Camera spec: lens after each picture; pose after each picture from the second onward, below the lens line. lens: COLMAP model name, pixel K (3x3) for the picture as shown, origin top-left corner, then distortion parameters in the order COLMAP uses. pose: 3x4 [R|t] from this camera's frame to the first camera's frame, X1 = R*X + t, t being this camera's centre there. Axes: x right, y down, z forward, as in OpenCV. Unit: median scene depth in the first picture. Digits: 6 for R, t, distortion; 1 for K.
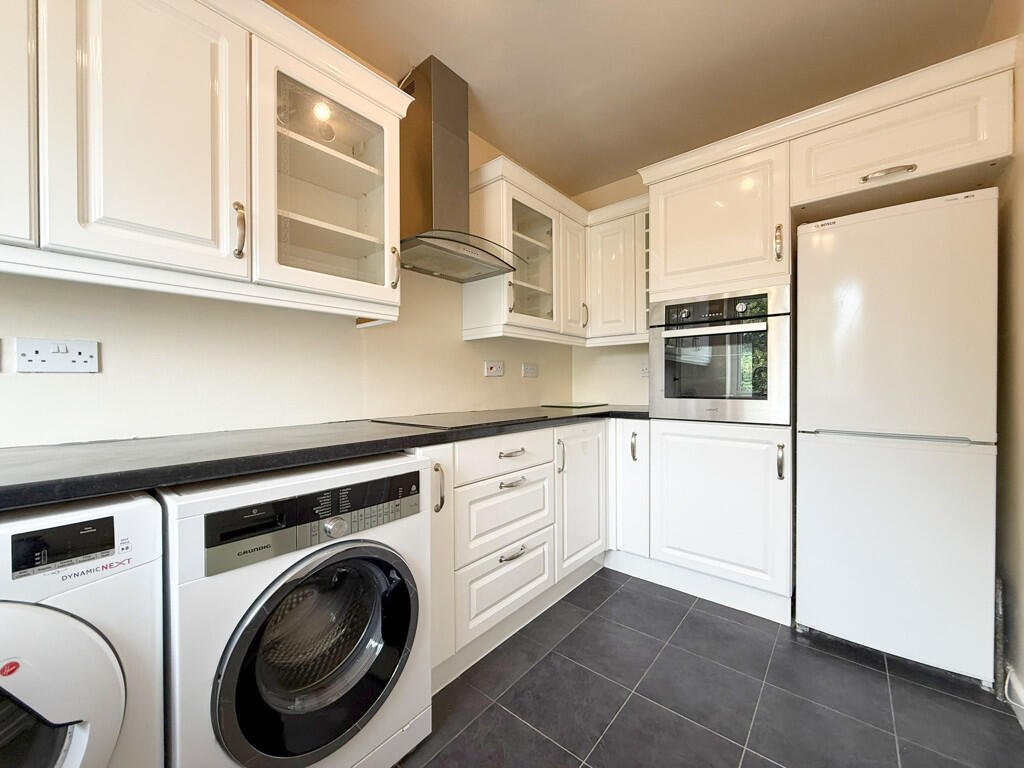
lens RADIAL K [[403.7, 0, 508.7], [0, 403.7, 383.9], [0, 0, 1]] dist [-0.002245, 0.000023]
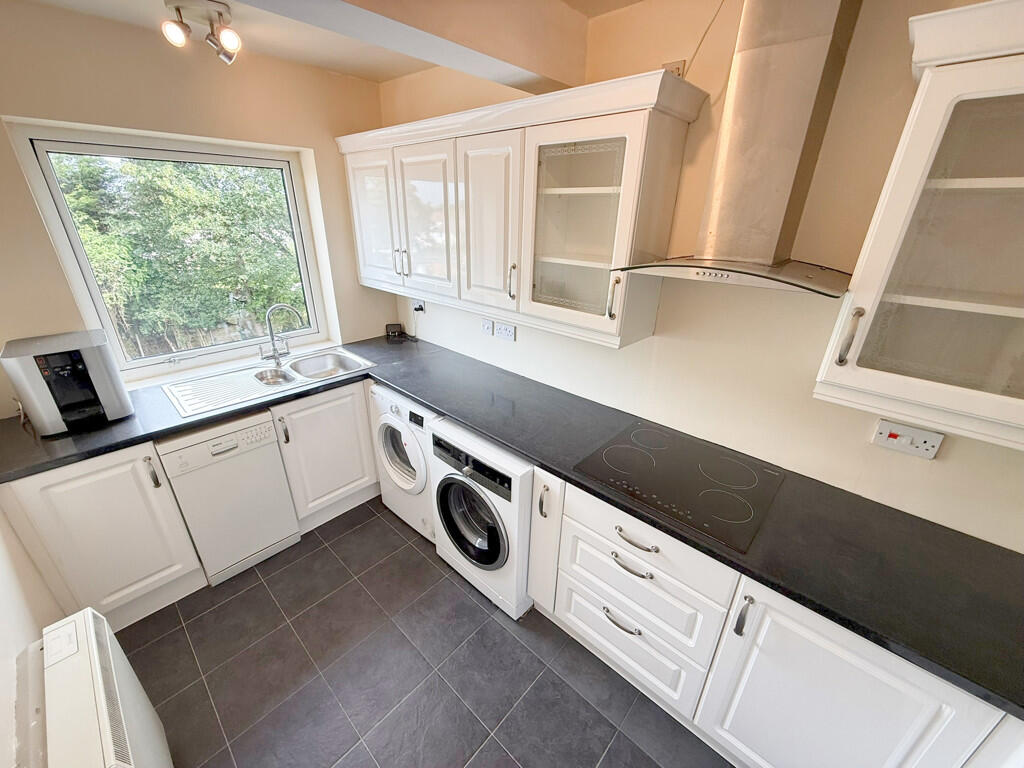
lens RADIAL K [[403.7, 0, 509.0], [0, 403.7, 383.9], [0, 0, 1]] dist [-0.002245, 0.000023]
pose [[-0.046093, 0.397370, -0.916500, 0.752392], [-0.020465, 0.916907, 0.398576, -0.516651], [0.998727, 0.037128, -0.034131, 0.844596]]
